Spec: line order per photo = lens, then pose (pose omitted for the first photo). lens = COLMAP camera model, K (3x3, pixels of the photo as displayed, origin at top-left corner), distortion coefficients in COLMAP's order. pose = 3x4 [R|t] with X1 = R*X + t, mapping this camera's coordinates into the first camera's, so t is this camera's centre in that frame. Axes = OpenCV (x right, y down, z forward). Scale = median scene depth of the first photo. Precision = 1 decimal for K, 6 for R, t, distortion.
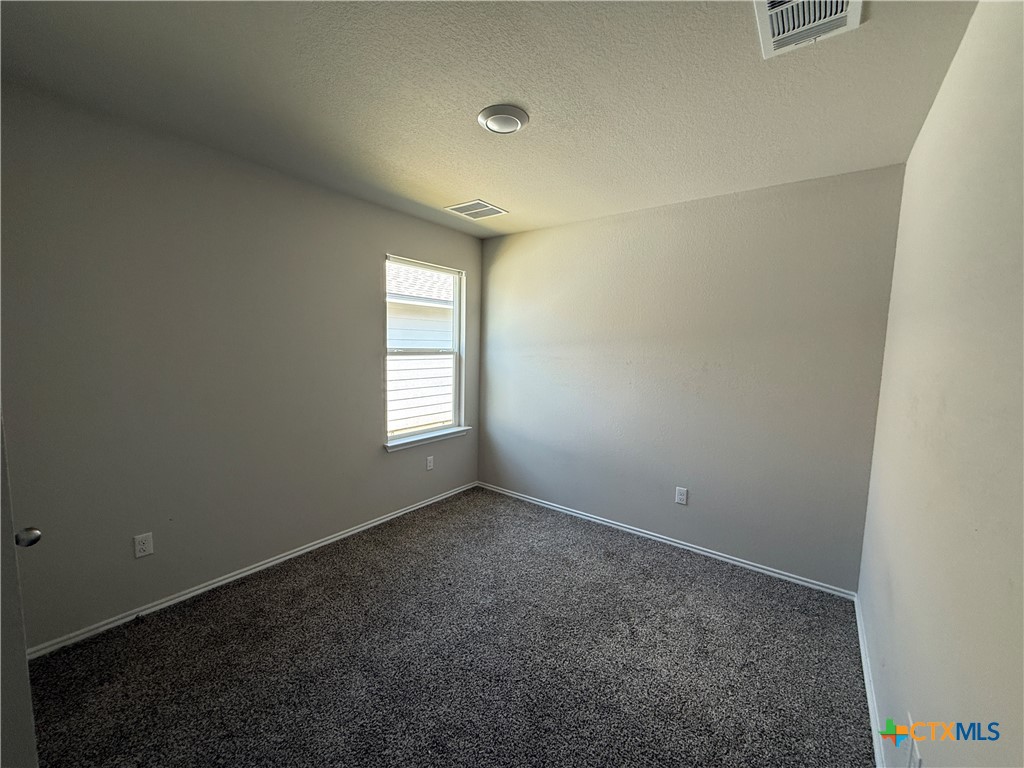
lens RADIAL K [[406.7, 0, 508.2], [0, 406.7, 383.1], [0, 0, 1]] dist [0.000849, 0.000060]
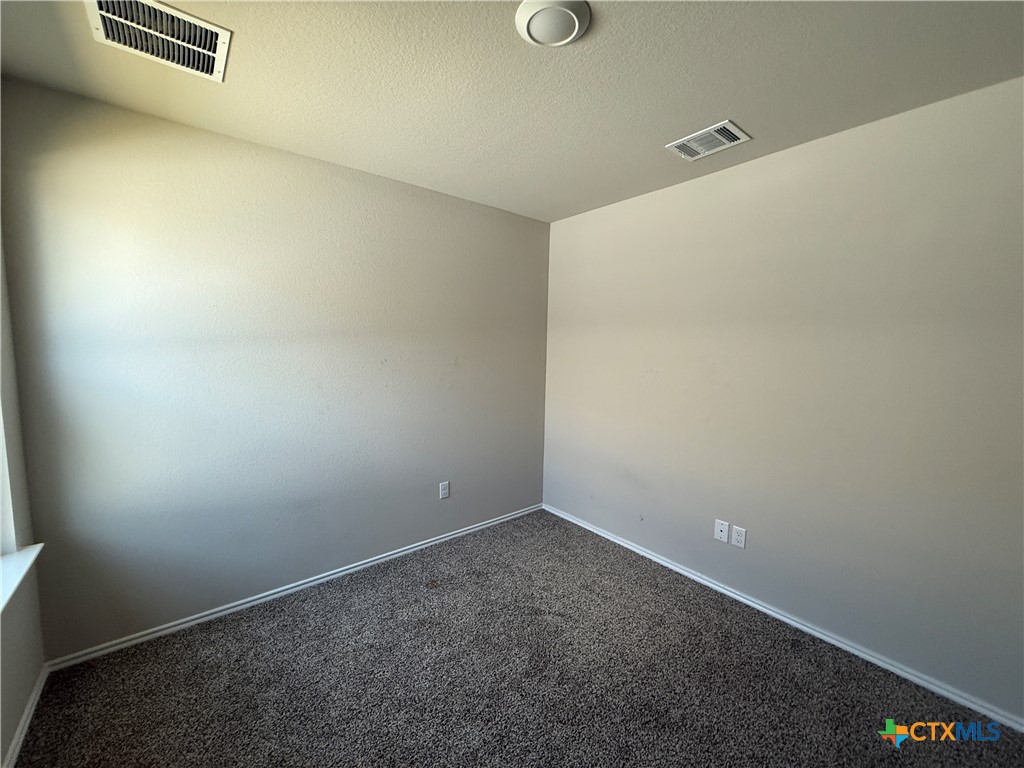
lens RADIAL K [[406.7, 0, 508.2], [0, 406.7, 383.1], [0, 0, 1]] dist [0.000849, 0.000060]
pose [[0.241334, -0.115004, 0.963604, -0.493625], [0.081942, 0.991822, 0.097849, -0.073658], [-0.966976, 0.055345, 0.248784, 0.605731]]
